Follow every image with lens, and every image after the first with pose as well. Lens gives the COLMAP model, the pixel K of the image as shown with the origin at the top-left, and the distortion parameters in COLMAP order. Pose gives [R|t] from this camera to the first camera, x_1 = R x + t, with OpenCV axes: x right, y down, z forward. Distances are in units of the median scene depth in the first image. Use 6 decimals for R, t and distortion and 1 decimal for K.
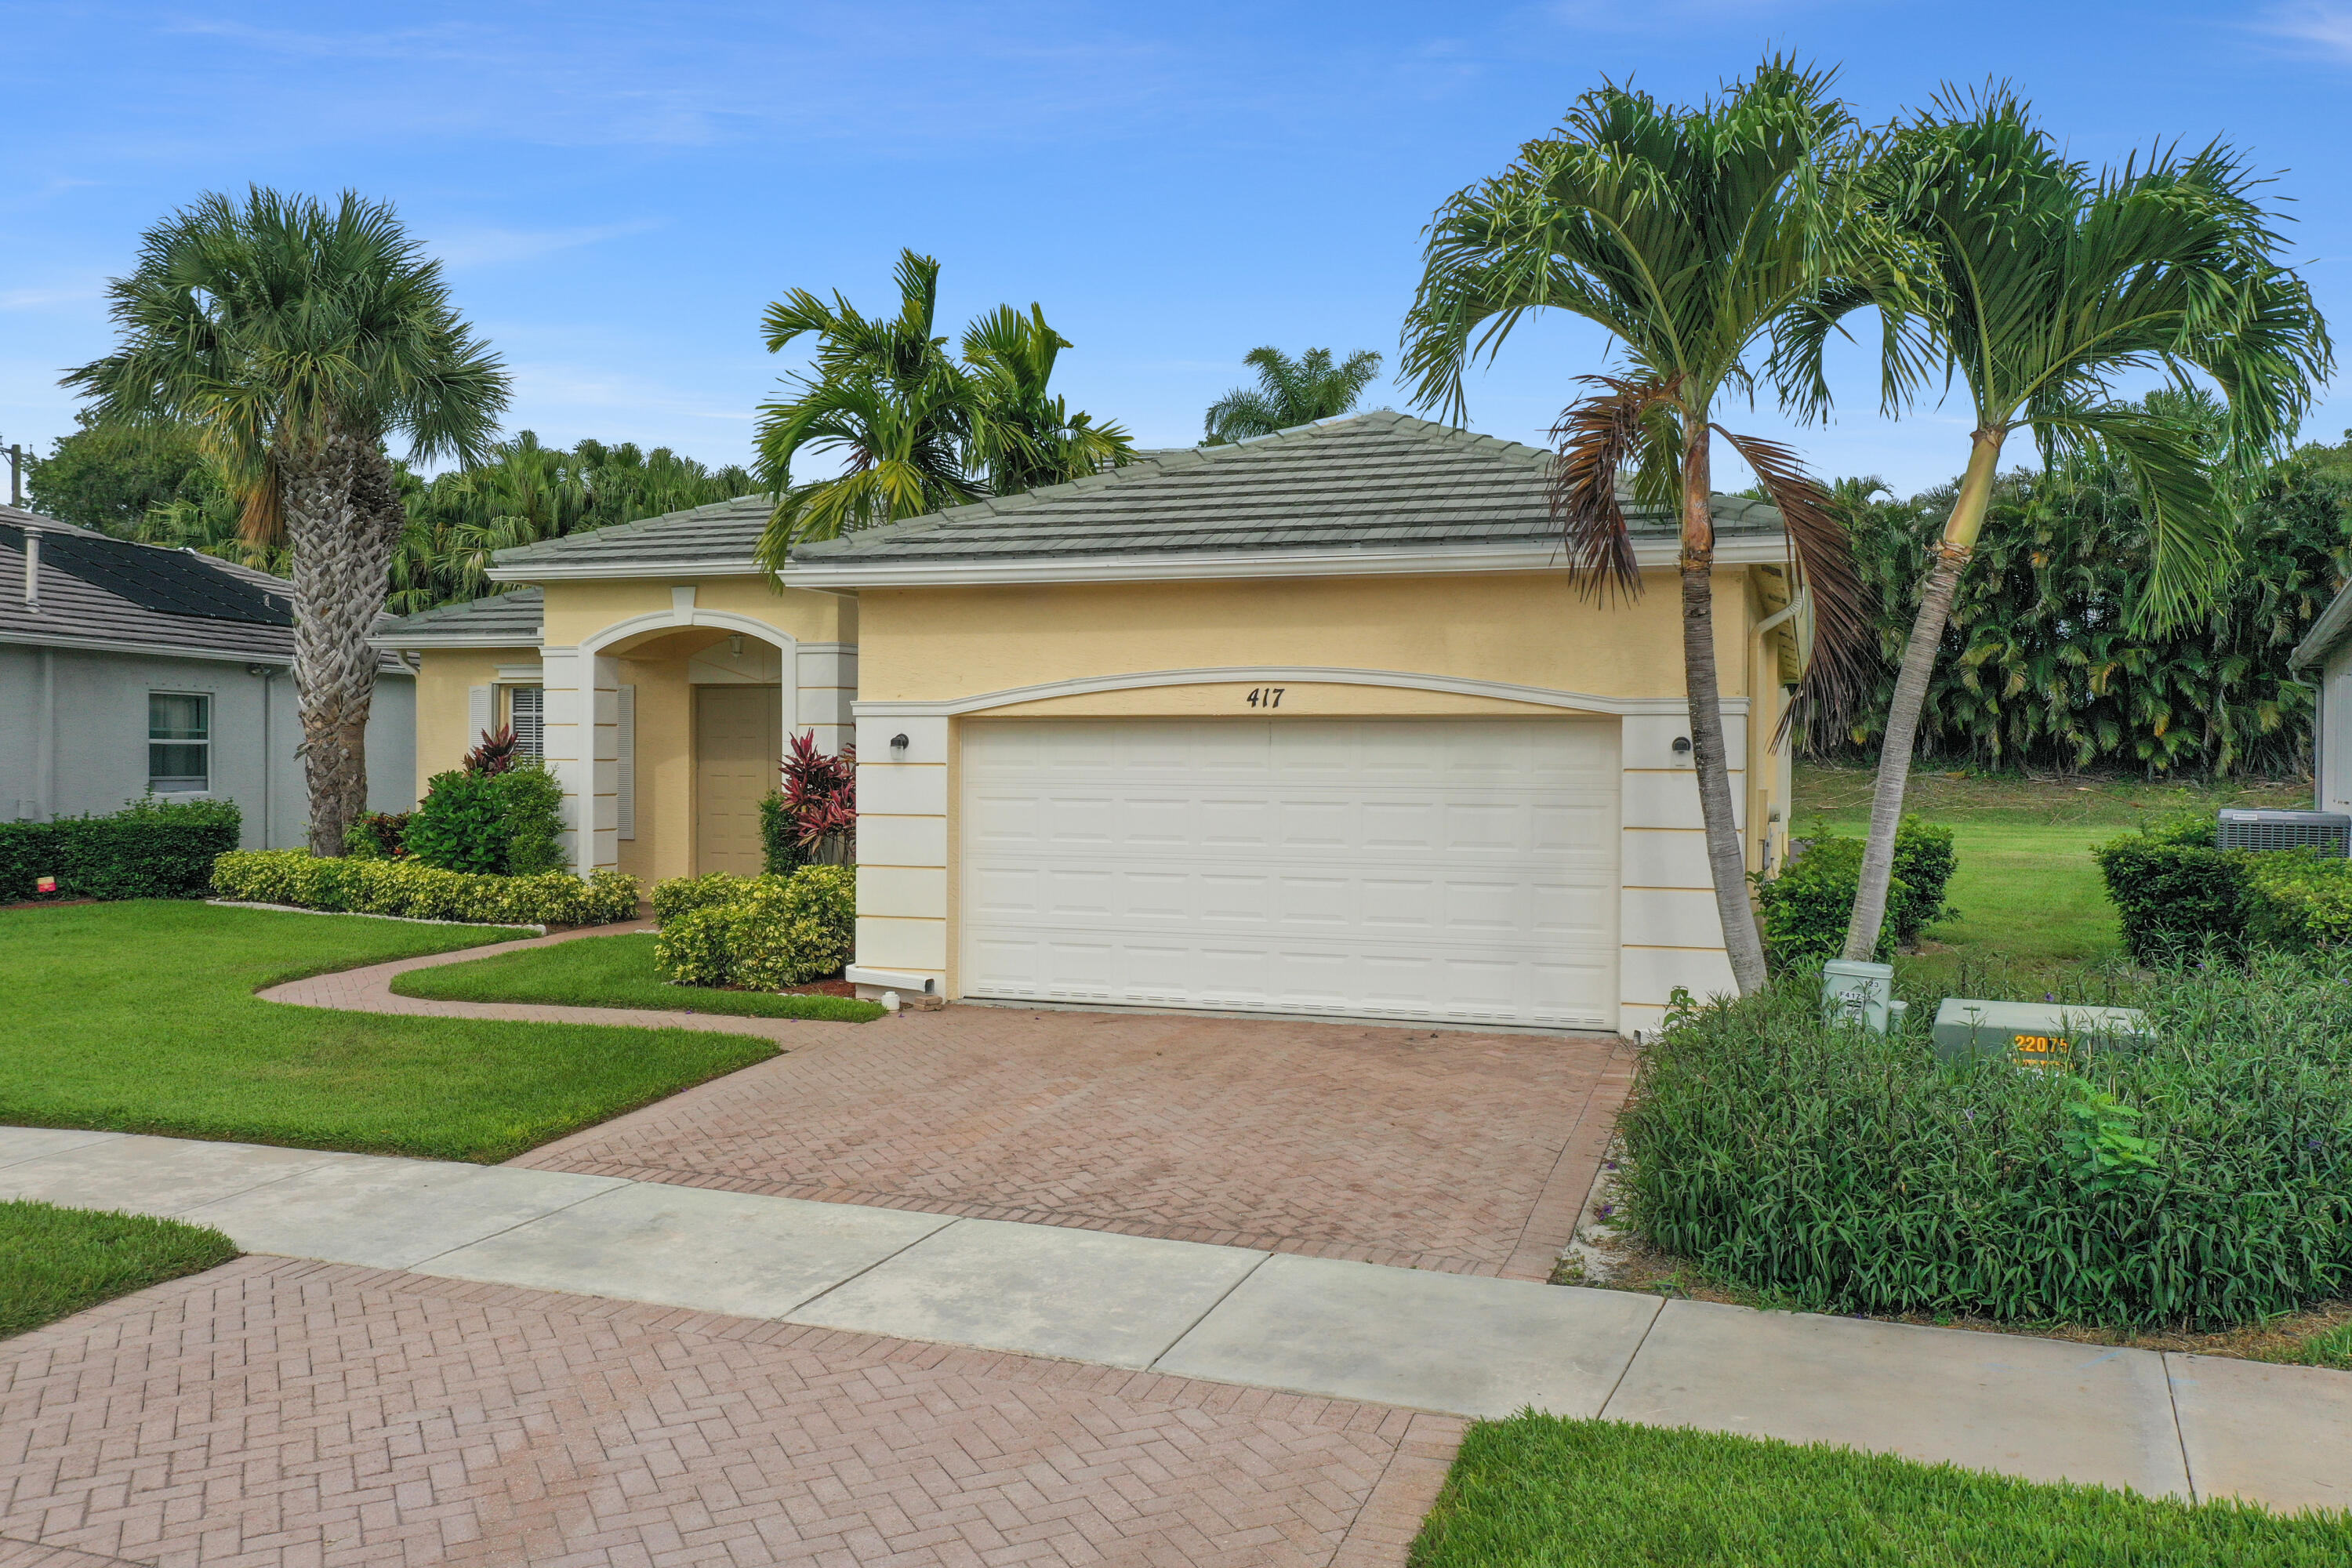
lens RADIAL K [[1888.6, 0, 1176.0], [0, 1888.6, 784.0], [0, 0, 1]] dist [0.016629, -0.003167]
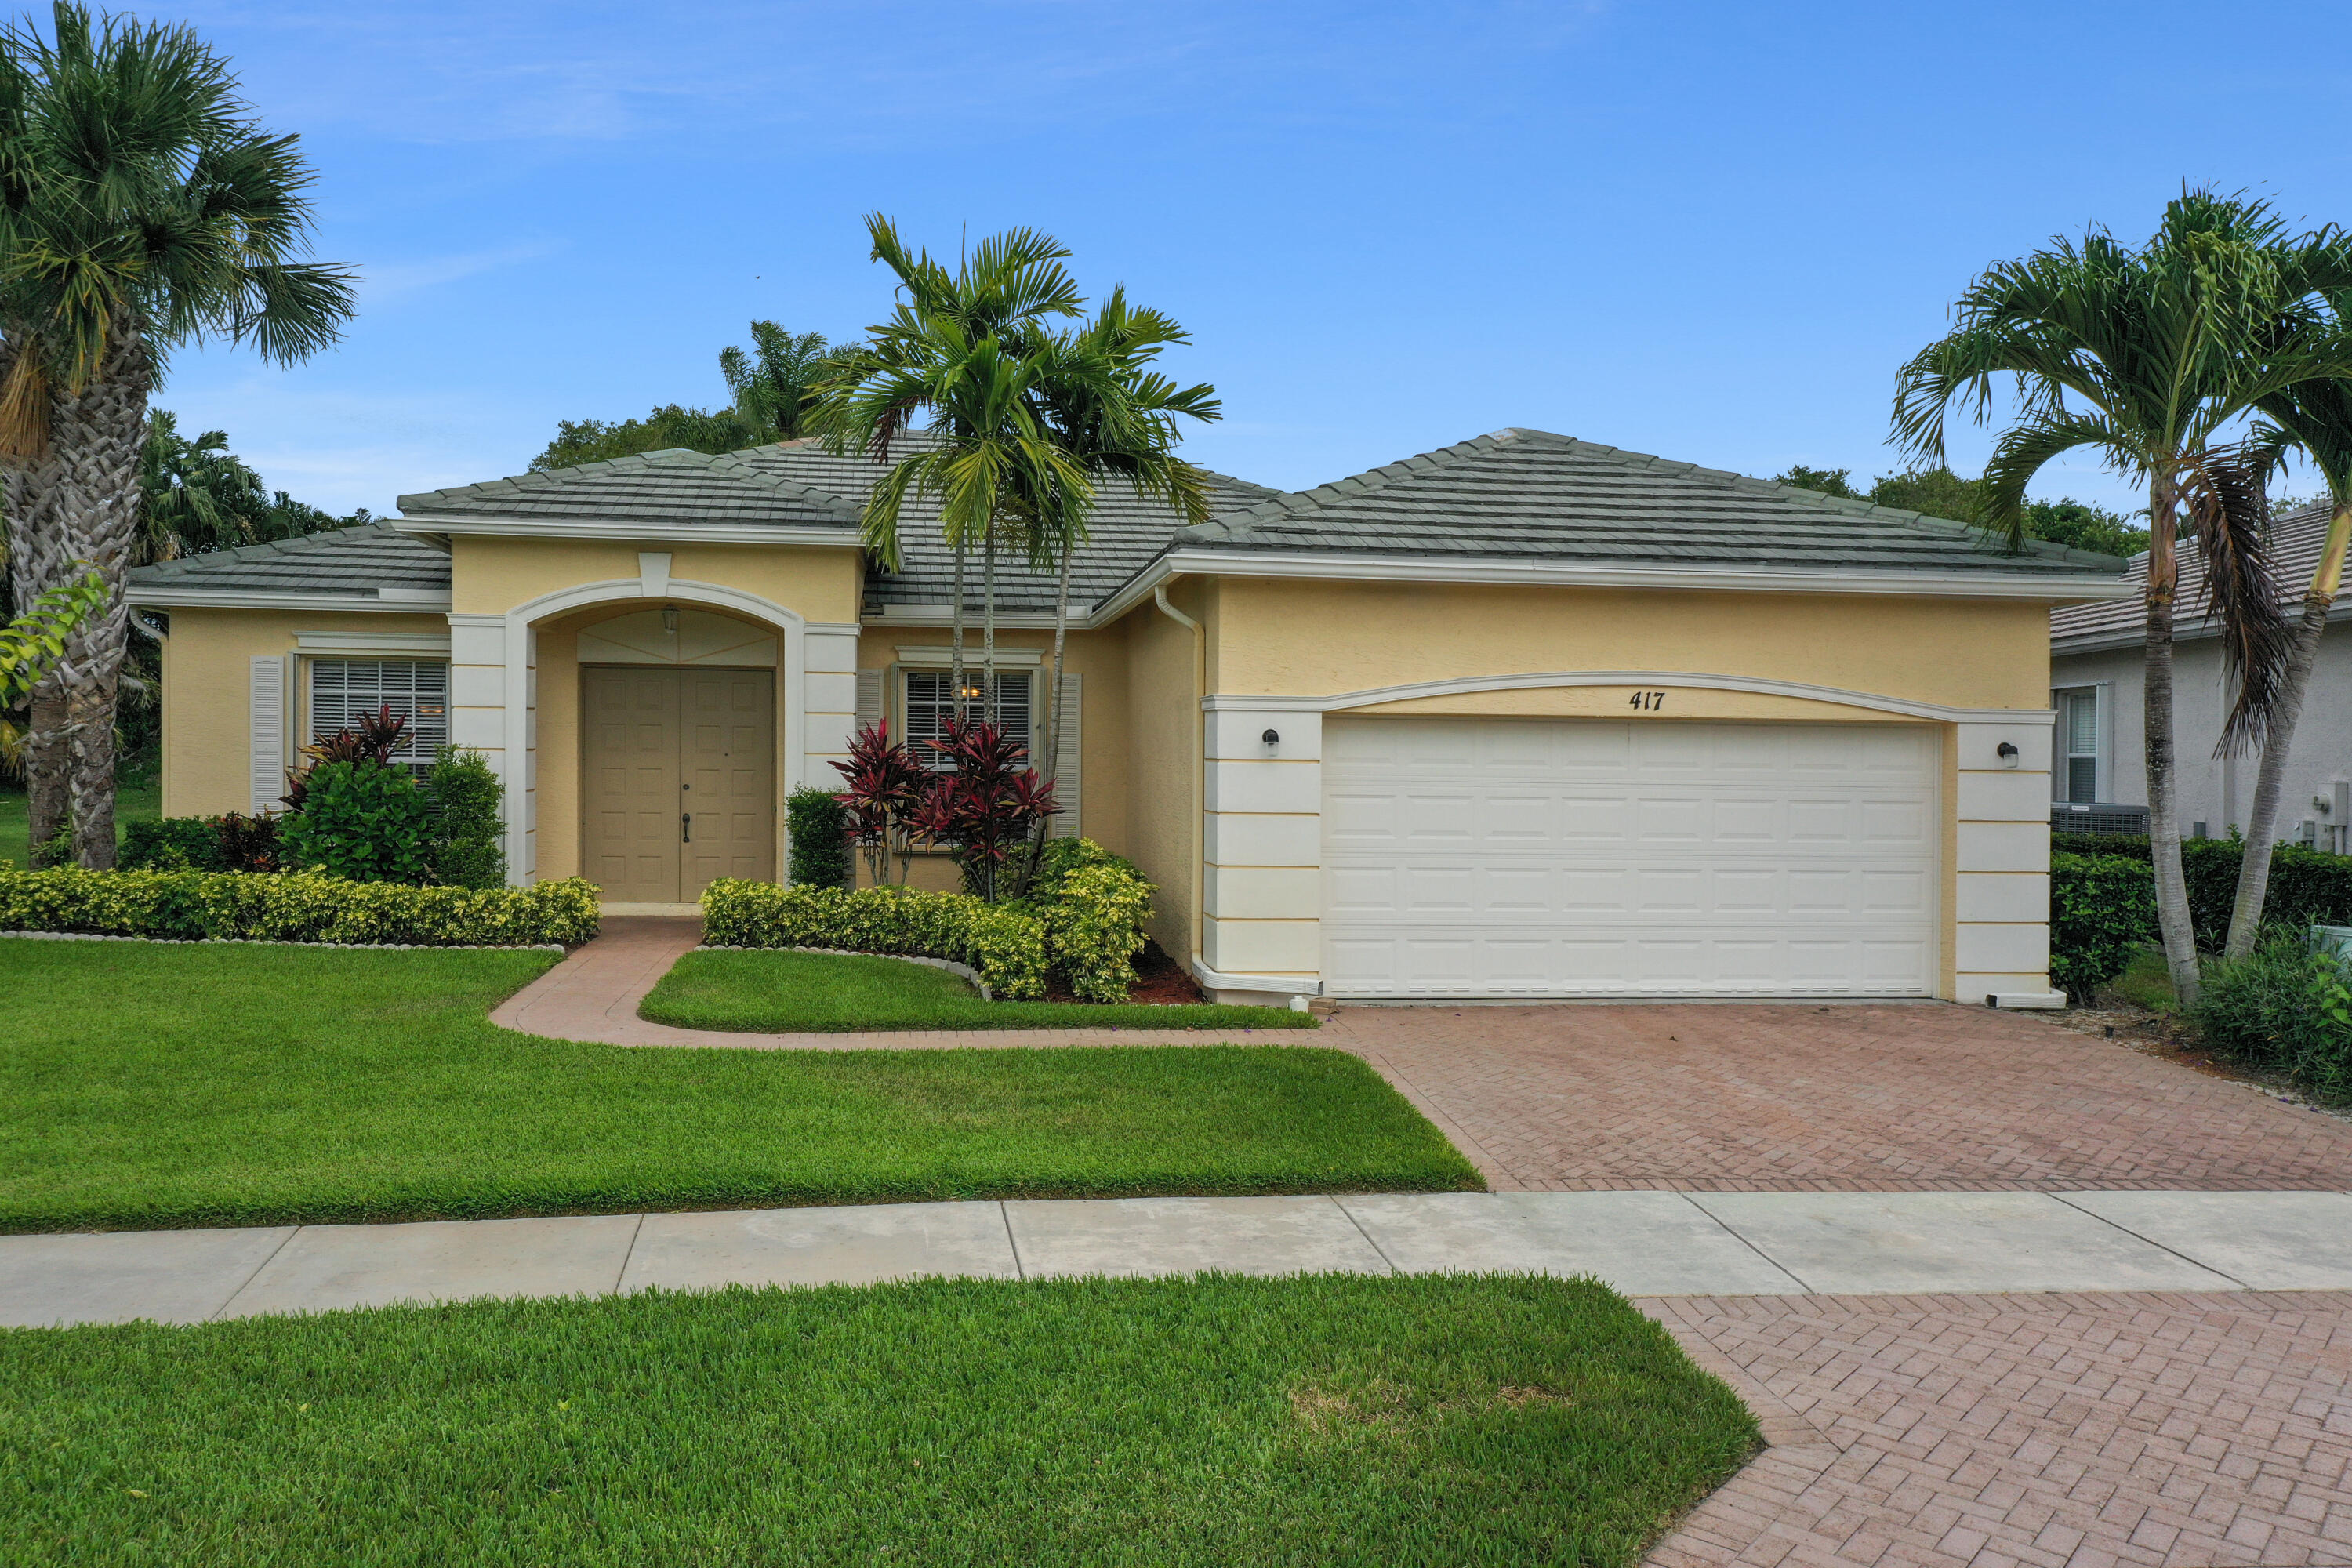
lens RADIAL K [[1888.6, 0, 1176.0], [0, 1888.6, 784.0], [0, 0, 1]] dist [0.016629, -0.003167]
pose [[0.893231, 0.001664, 0.449594, -0.463223], [-0.003334, 0.999990, 0.002923, -0.000934], [-0.449585, -0.004110, 0.893228, 0.119761]]
